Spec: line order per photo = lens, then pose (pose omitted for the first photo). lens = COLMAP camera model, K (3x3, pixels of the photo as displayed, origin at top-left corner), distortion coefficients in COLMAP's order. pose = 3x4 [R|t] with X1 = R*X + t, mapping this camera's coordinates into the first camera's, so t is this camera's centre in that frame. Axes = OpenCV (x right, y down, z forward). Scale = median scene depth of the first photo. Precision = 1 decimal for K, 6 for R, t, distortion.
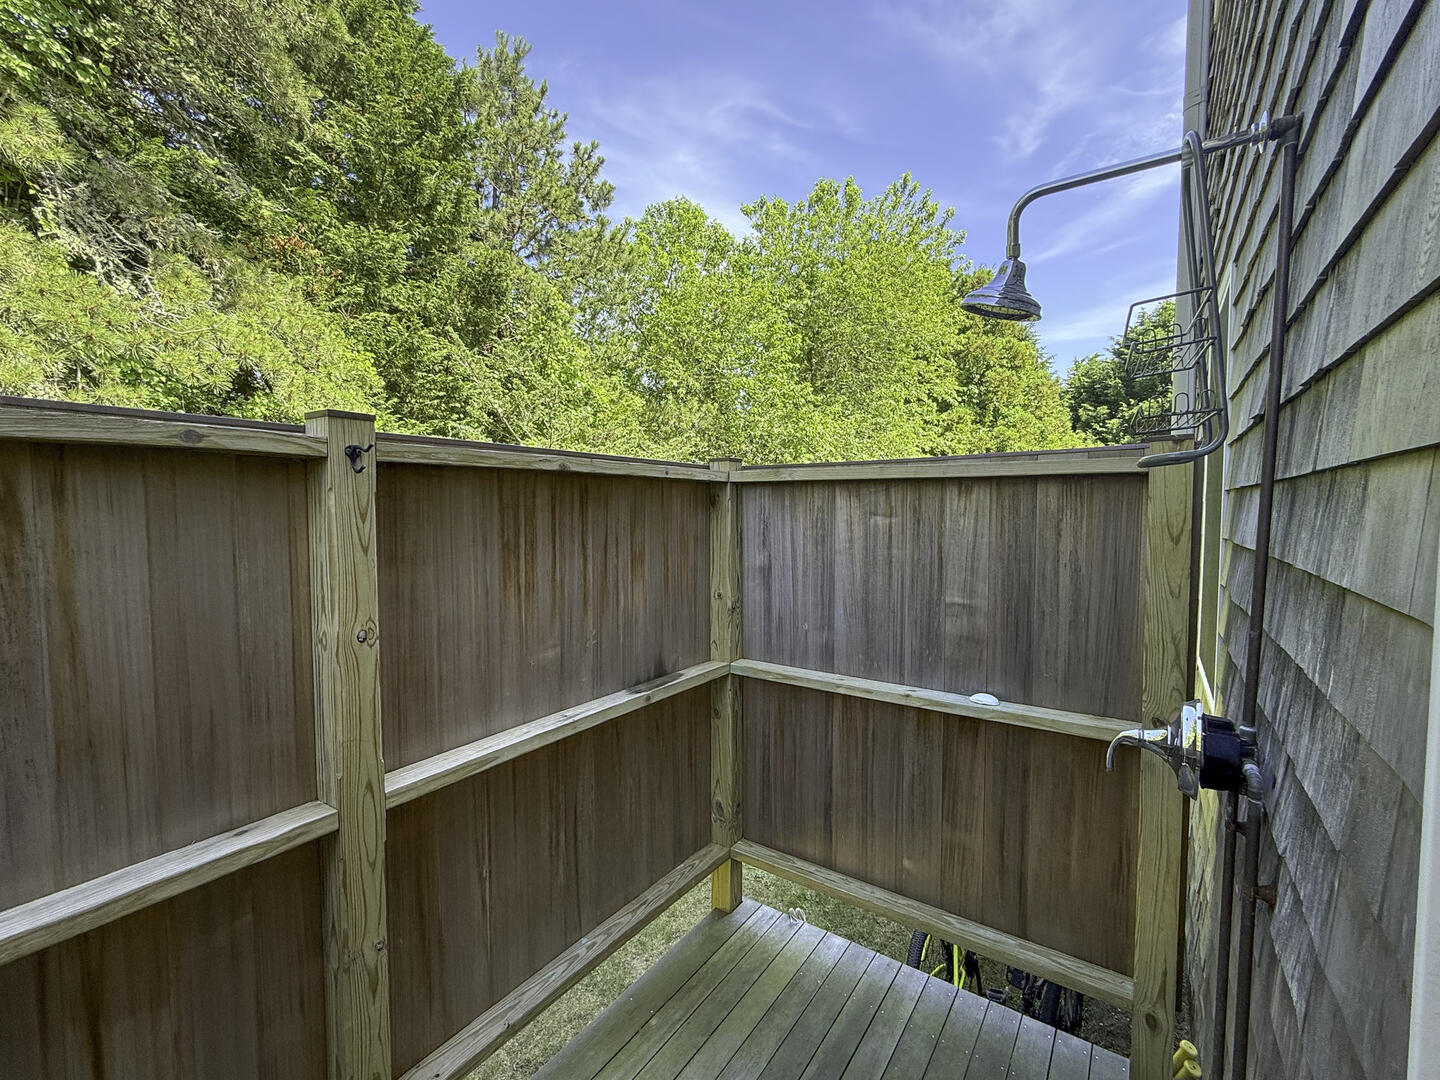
lens RADIAL K [[628.4, 0, 716.8], [0, 628.4, 545.5], [0, 0, 1]] dist [-0.000247, -0.000134]
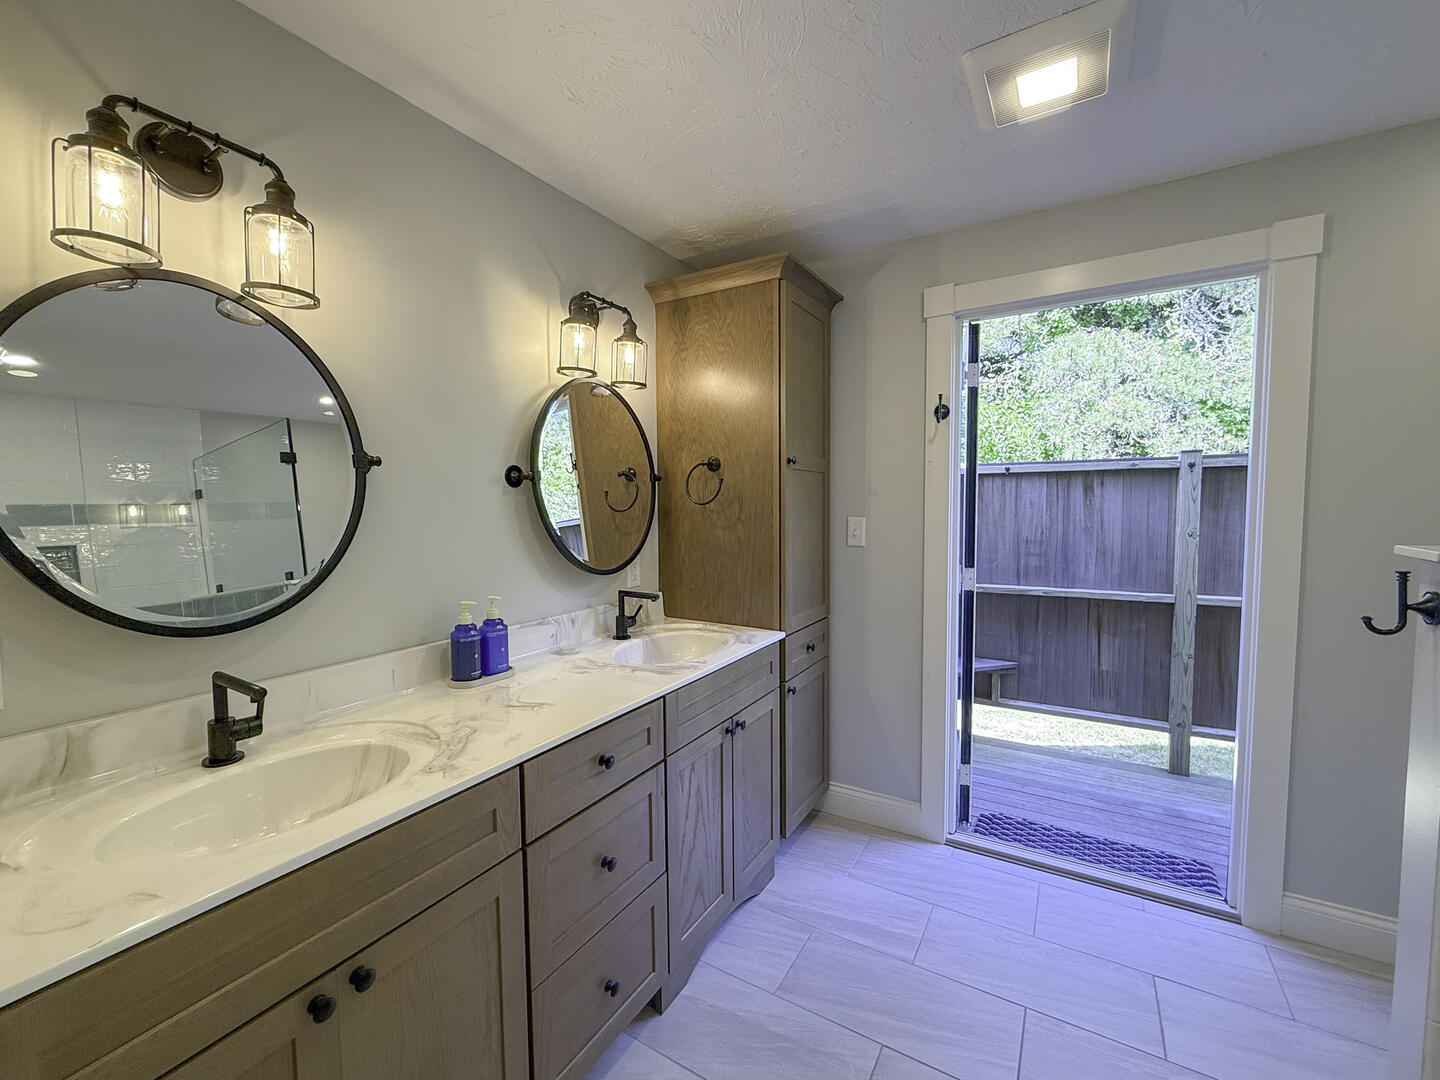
lens RADIAL K [[591.6, 0, 719.2], [0, 591.6, 535.7], [0, 0, 1]] dist [-0.010727, -0.000283]
pose [[0.059913, 0.054044, -0.996740, 1.838329], [-0.047845, 0.997541, 0.051212, 0.123207], [0.997056, 0.044620, 0.062352, -1.169140]]
